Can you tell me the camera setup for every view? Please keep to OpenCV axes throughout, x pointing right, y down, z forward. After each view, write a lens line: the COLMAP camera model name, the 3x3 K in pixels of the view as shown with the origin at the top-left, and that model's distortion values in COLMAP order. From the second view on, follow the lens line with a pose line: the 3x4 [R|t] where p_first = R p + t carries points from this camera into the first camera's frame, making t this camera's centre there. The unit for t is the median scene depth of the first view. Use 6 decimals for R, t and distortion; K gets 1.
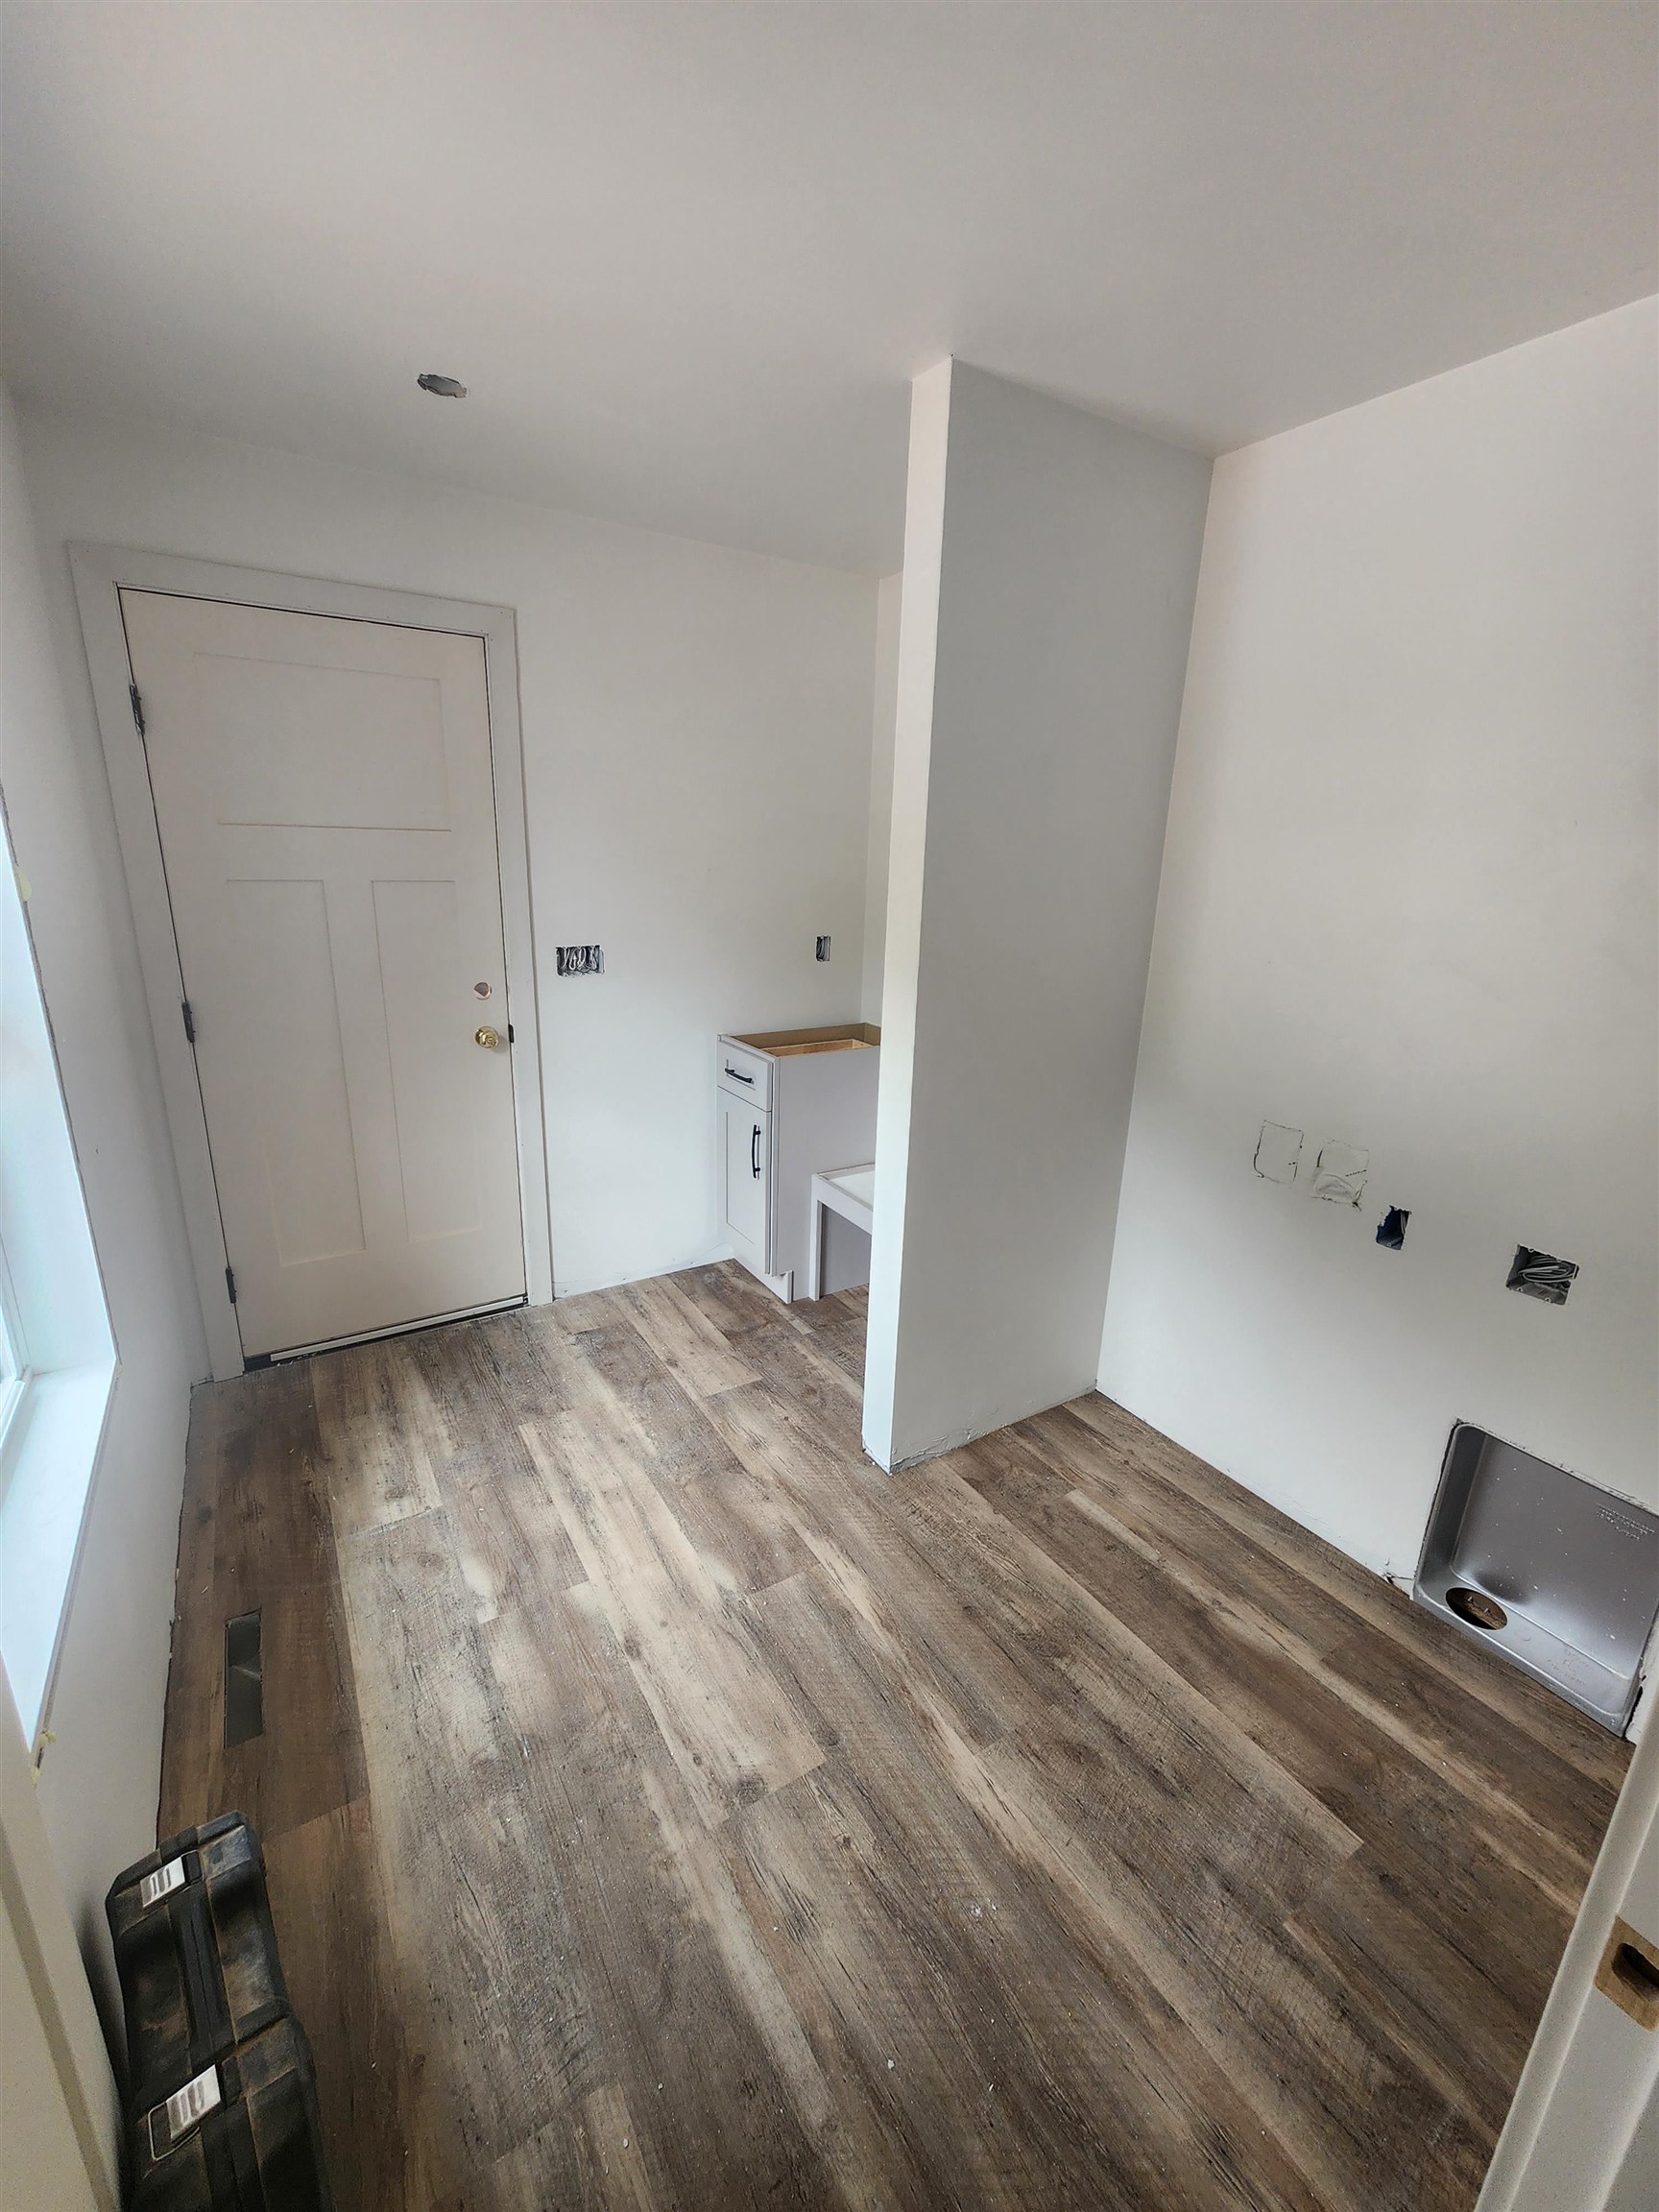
lens RADIAL K [[910.2, 0, 825.5], [0, 910.2, 1099.0], [0, 0, 1]] dist [0.001333, 0.000801]
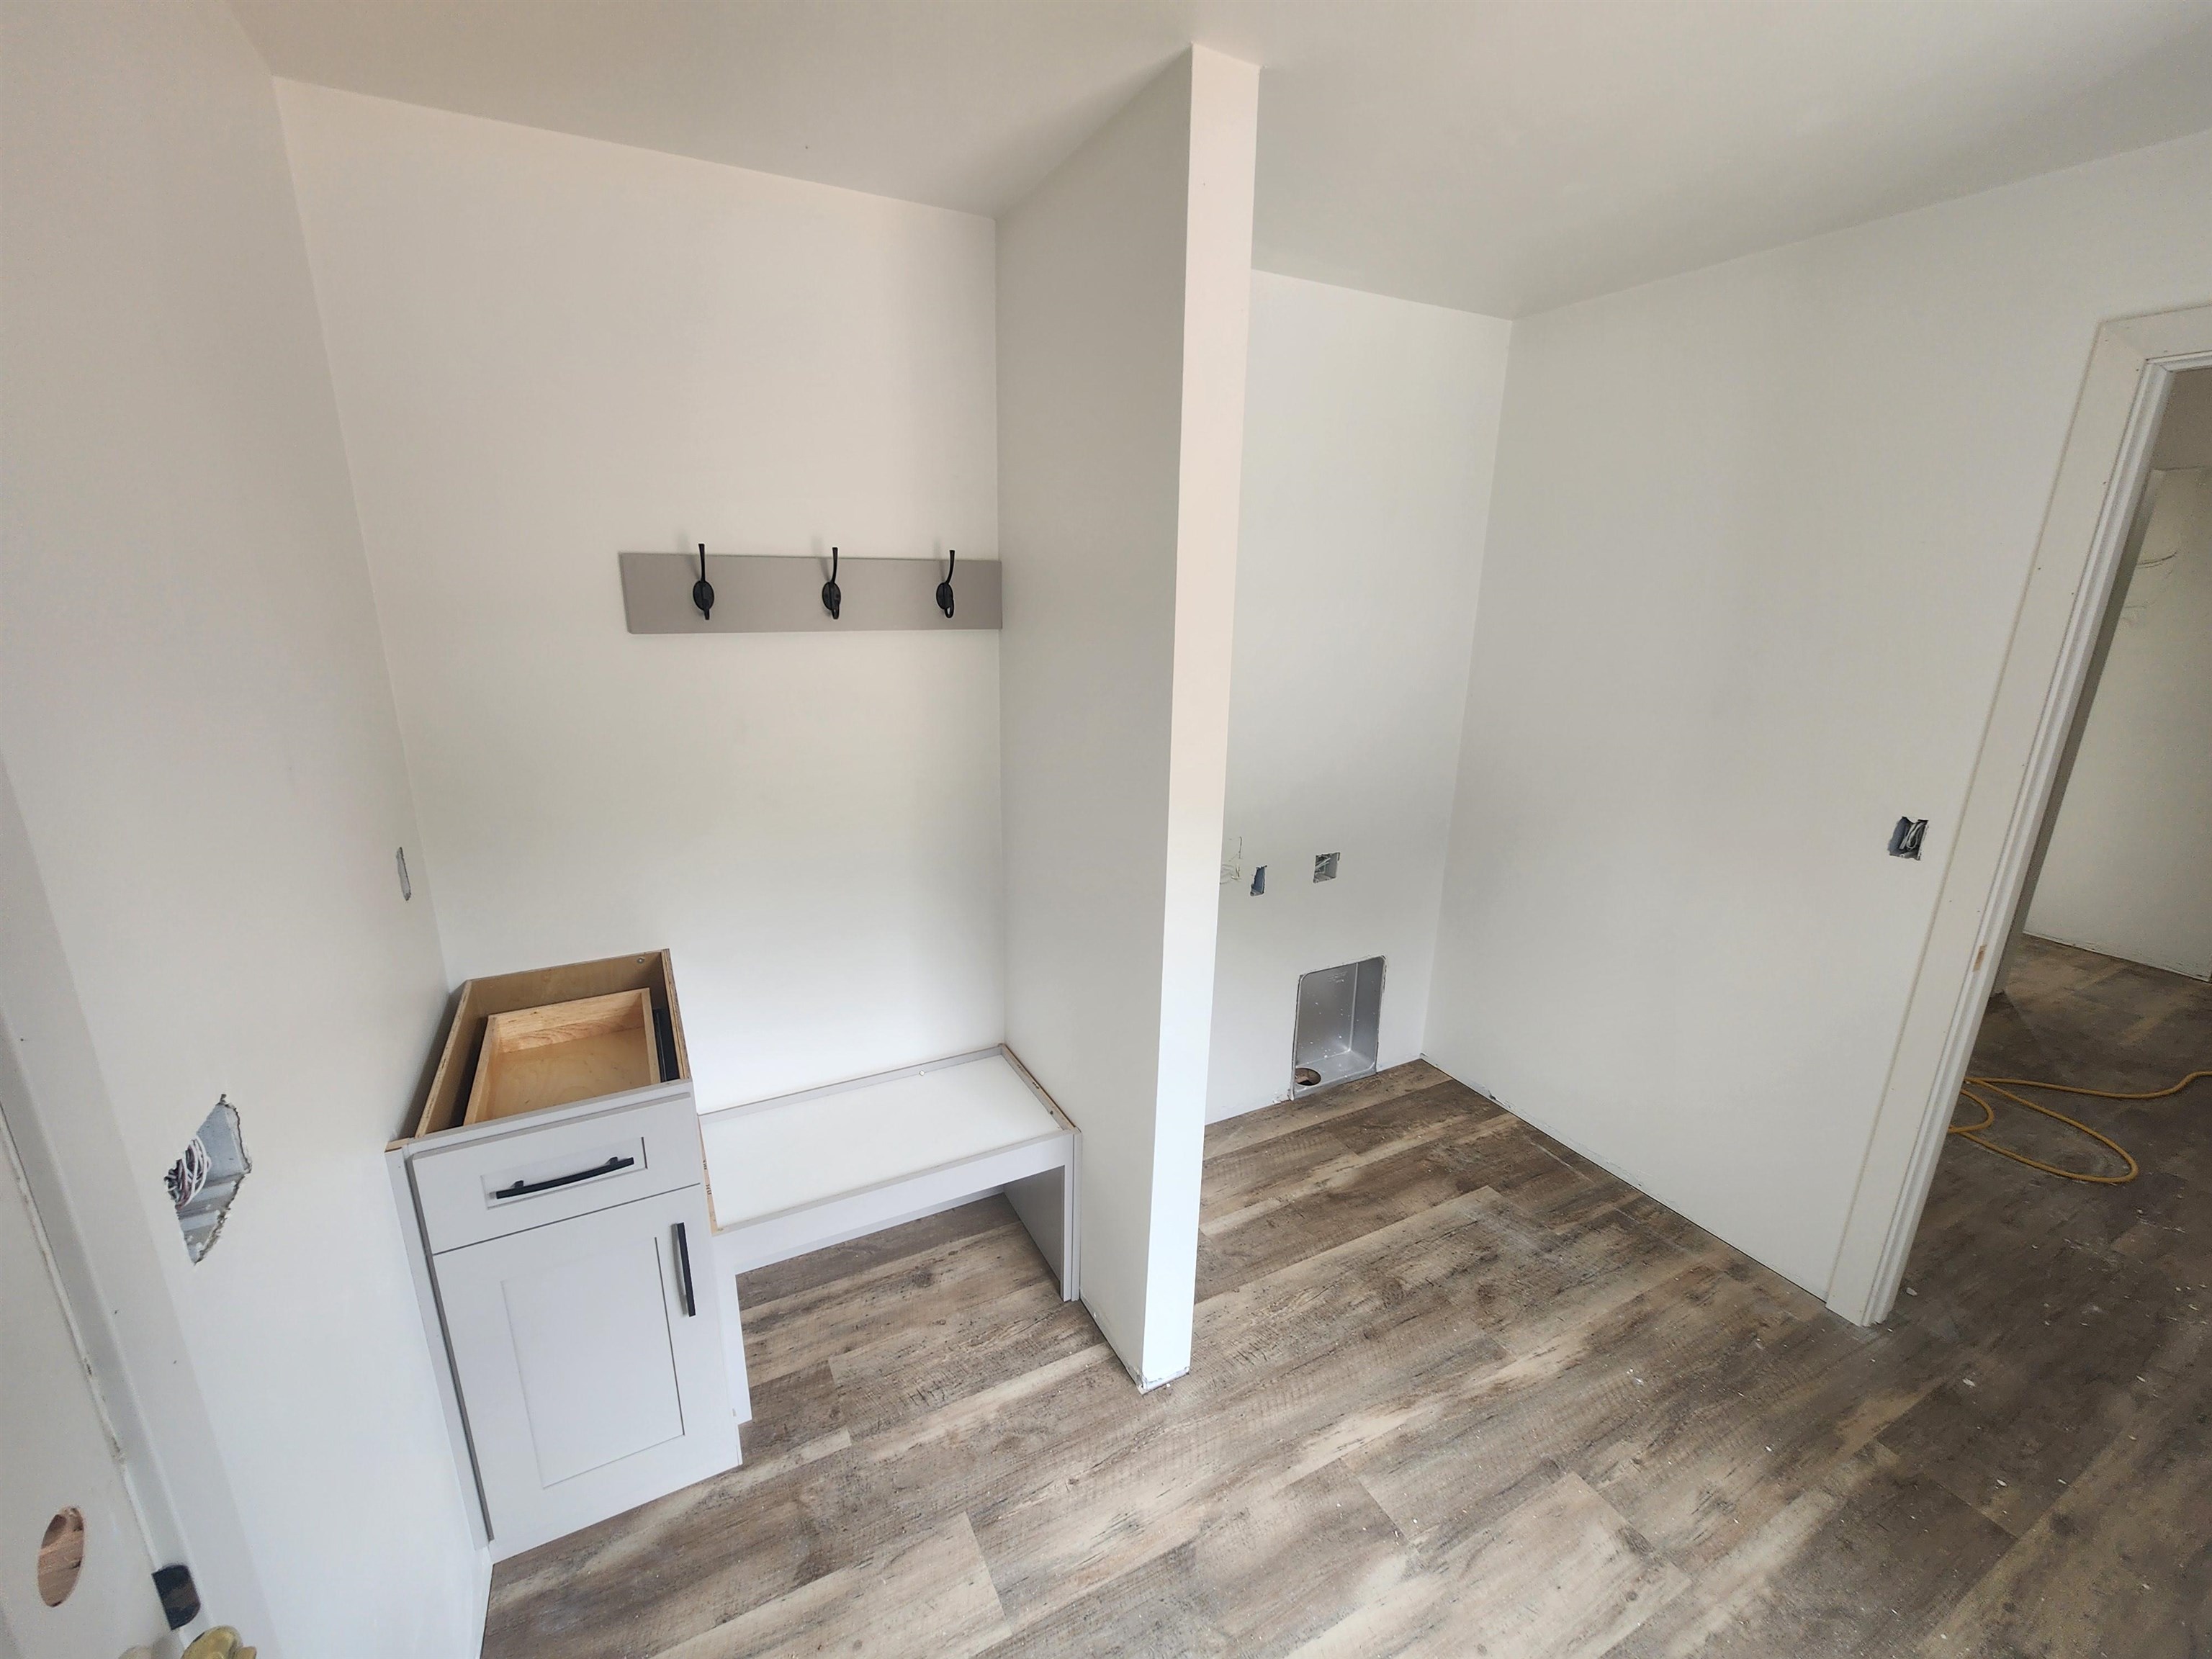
lens RADIAL K [[910.2, 0, 1098.1], [0, 910.2, 829.0], [0, 0, 1]] dist [0.001333, 0.000801]
pose [[0.082349, -0.298732, 0.950778, -0.771234], [0.263311, 0.926639, 0.268341, -0.405723], [-0.961190, 0.228253, 0.154967, 1.062660]]
